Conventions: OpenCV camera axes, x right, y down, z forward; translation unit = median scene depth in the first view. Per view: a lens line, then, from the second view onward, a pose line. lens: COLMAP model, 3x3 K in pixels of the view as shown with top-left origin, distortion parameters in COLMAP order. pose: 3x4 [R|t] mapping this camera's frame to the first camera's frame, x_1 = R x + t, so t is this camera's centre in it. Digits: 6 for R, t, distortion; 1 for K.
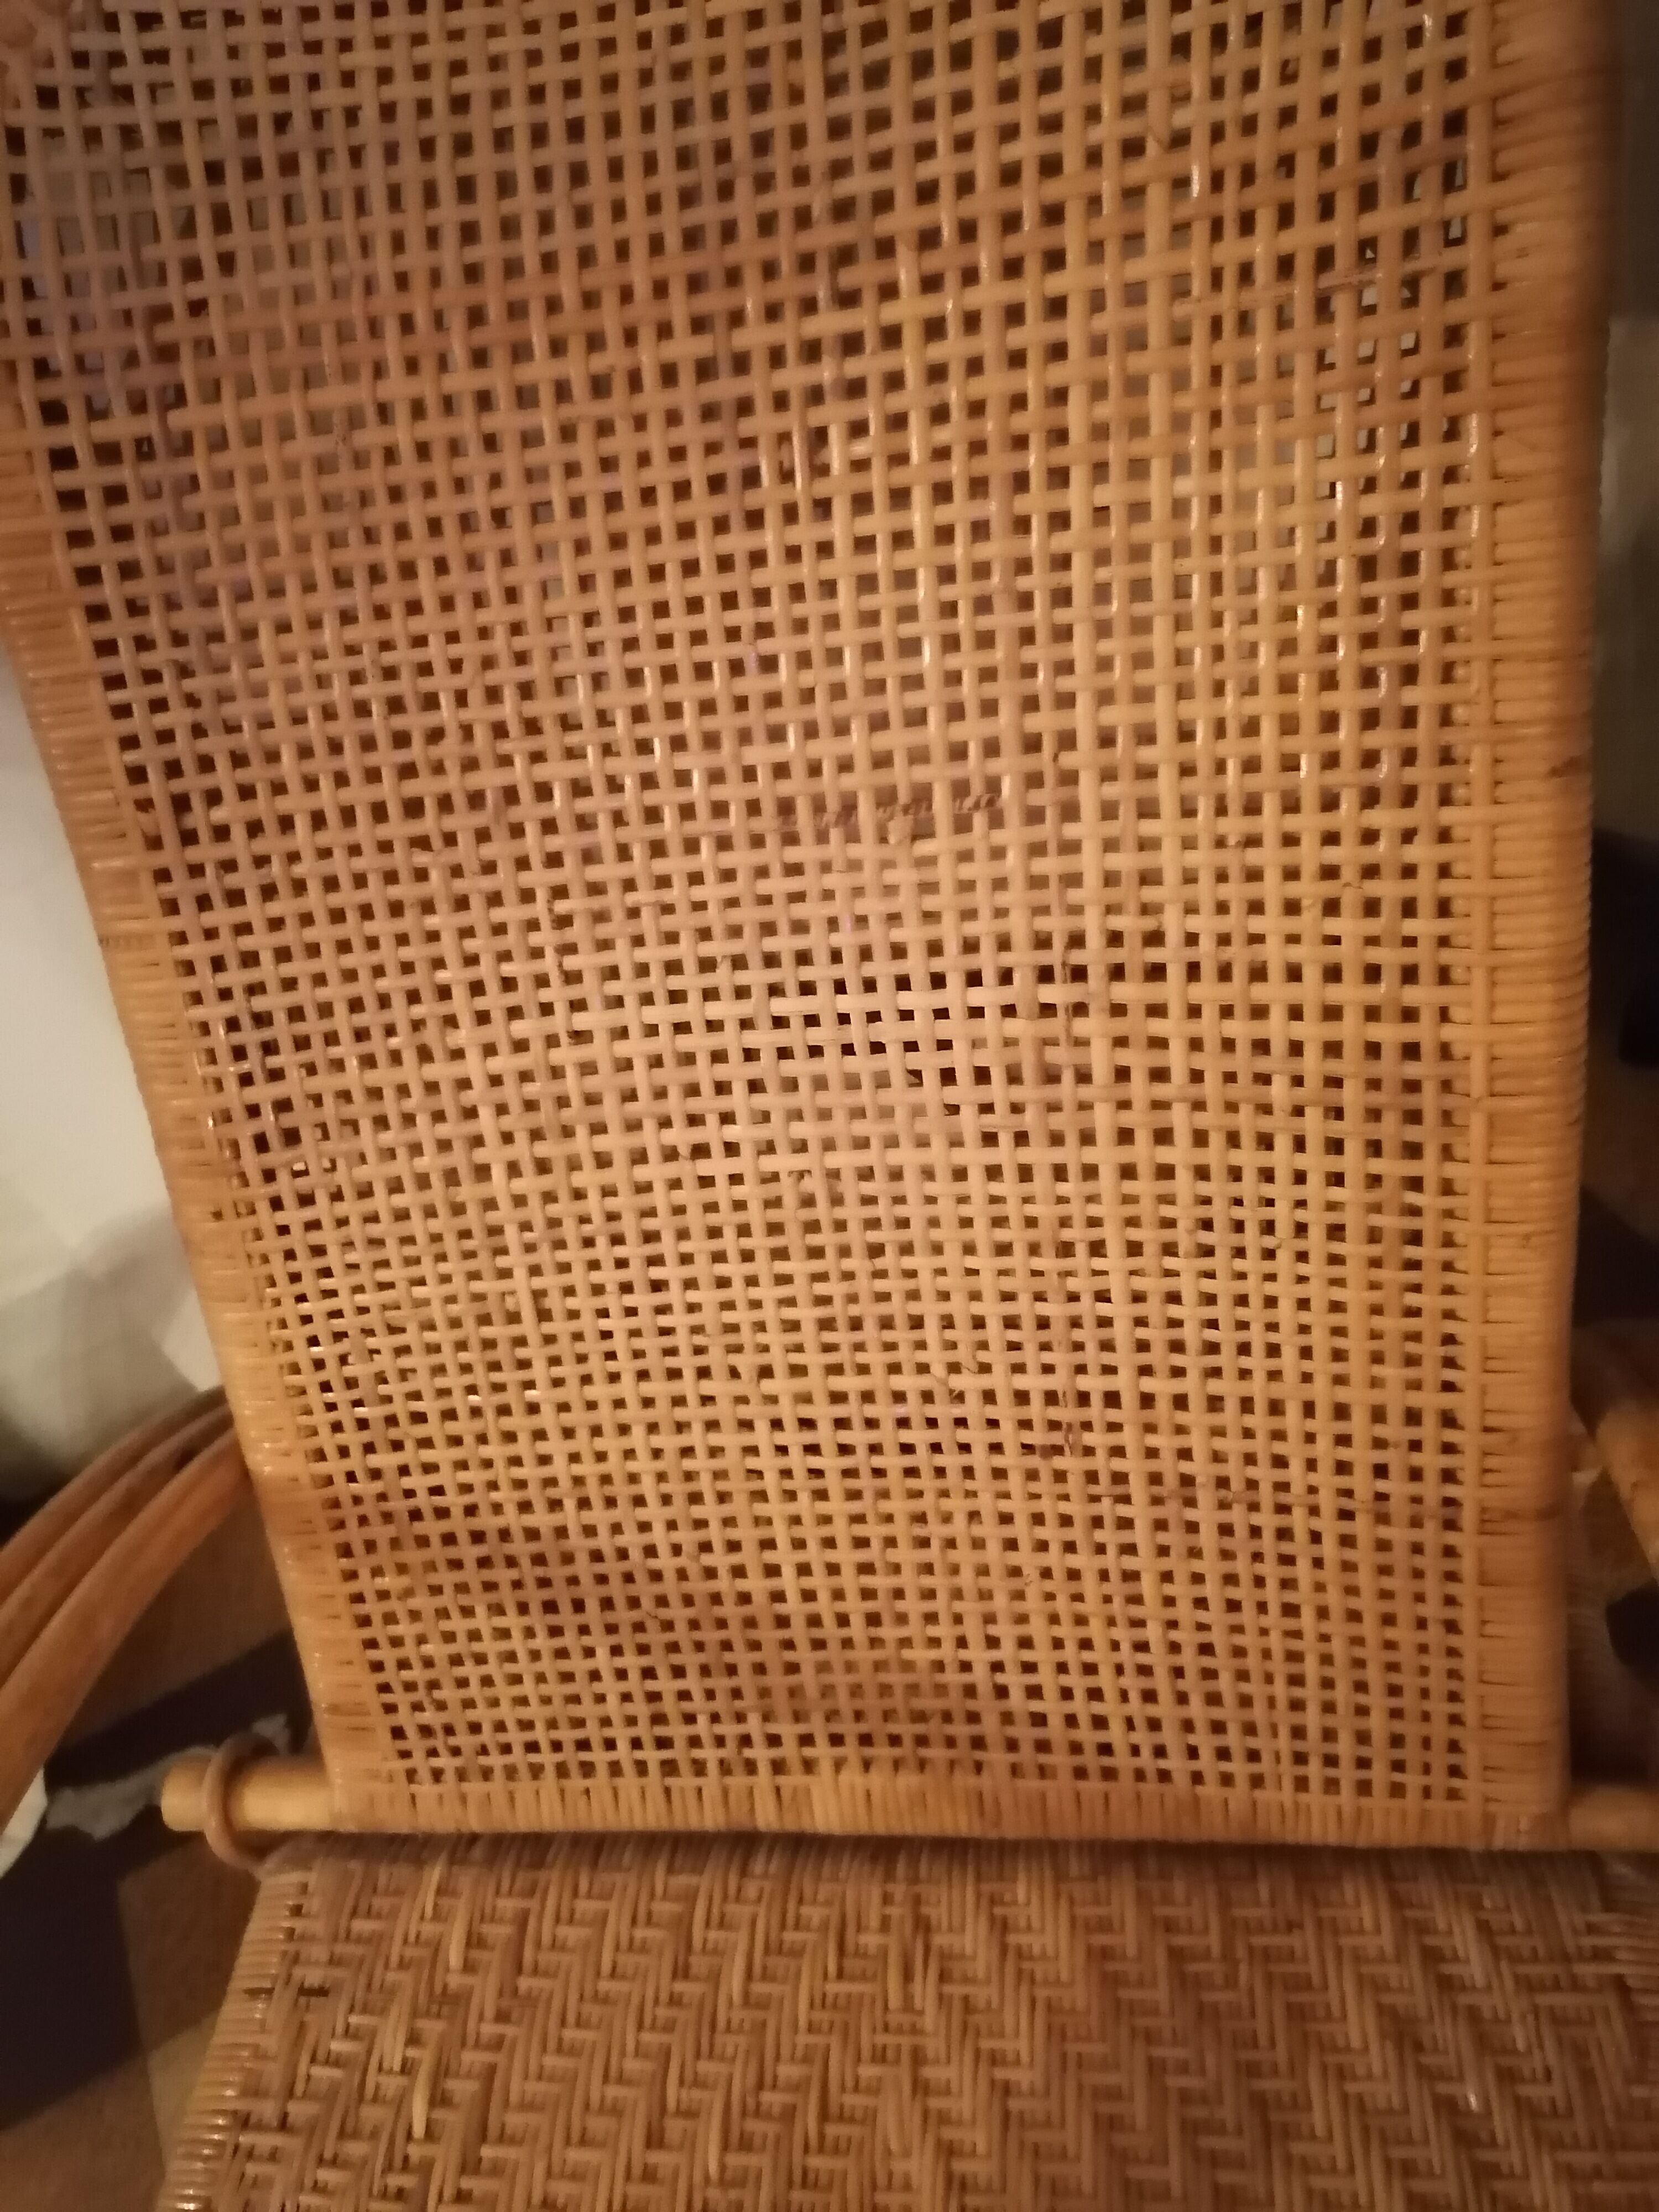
lens RADIAL K [[1671.9, 0, 814.1], [0, 1671.9, 1097.5], [0, 0, 1]] dist [0.038306, -0.019015]
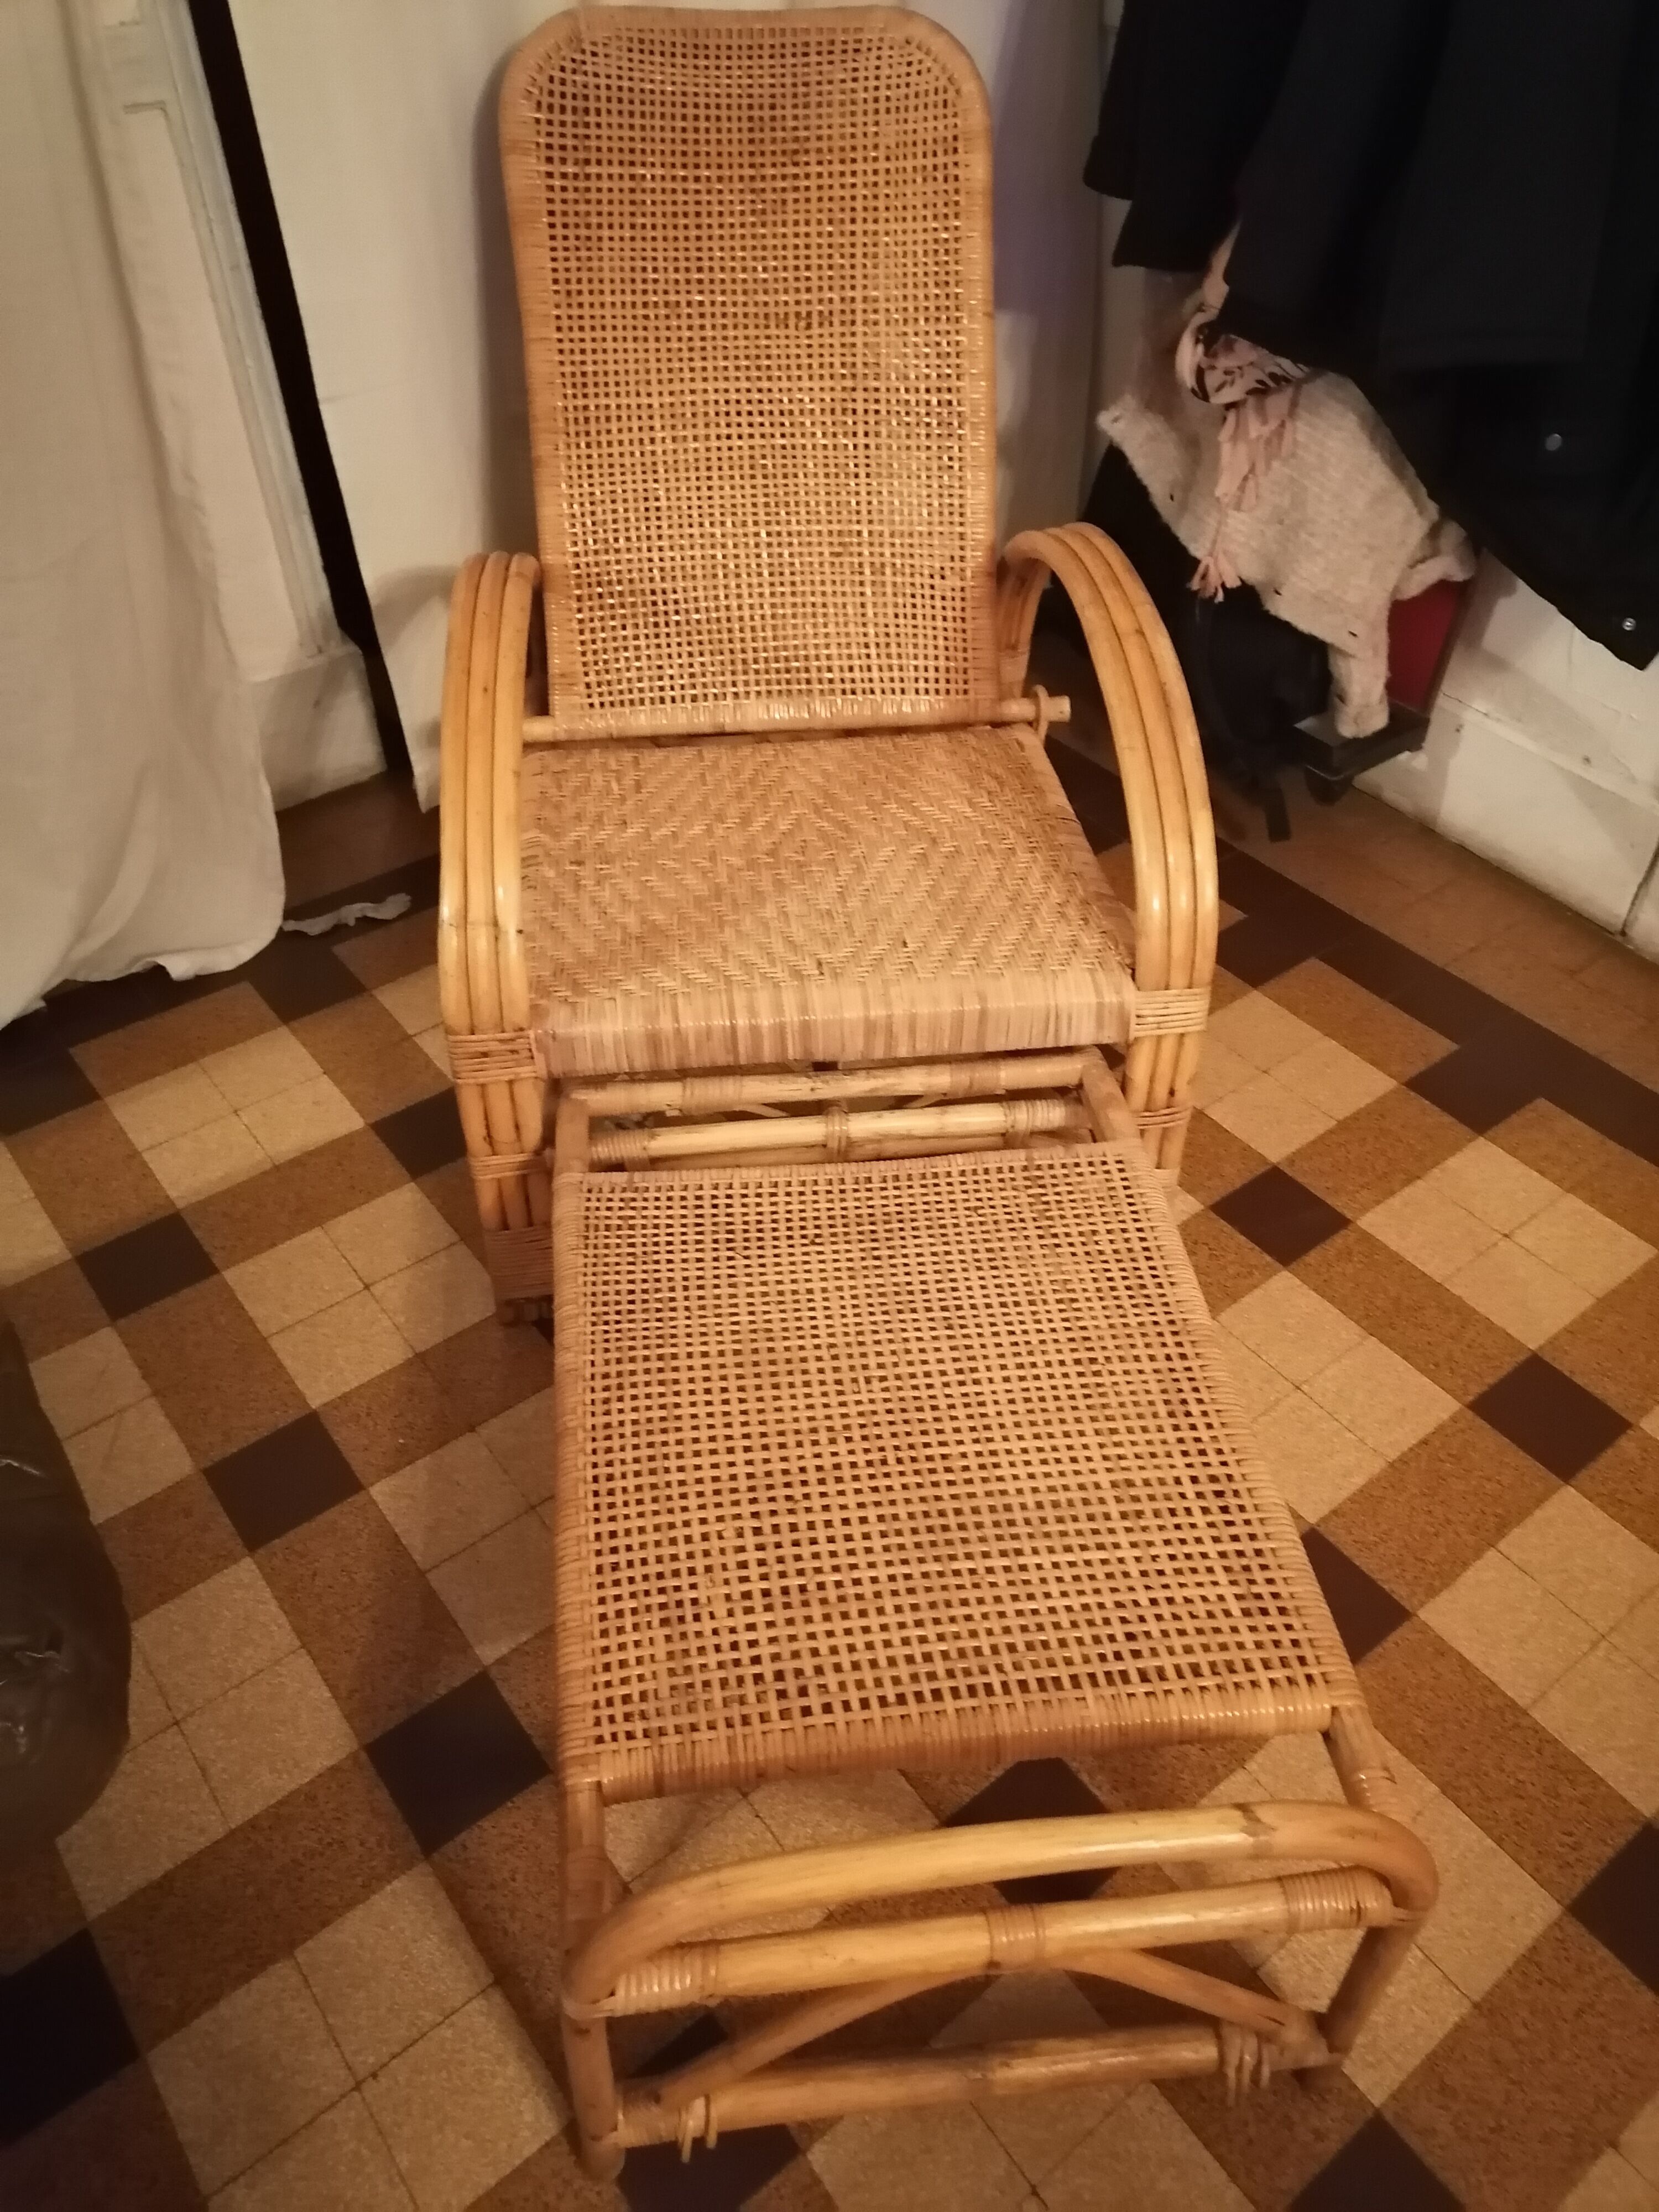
lens RADIAL K [[1671.9, 0, 814.1], [0, 1671.9, 1097.5], [0, 0, 1]] dist [0.038306, -0.019015]
pose [[0.958949, 0.024764, 0.282497, -0.674714], [0.015331, 0.990196, -0.138843, 1.475394], [-0.283165, 0.137474, 0.949167, -1.585809]]
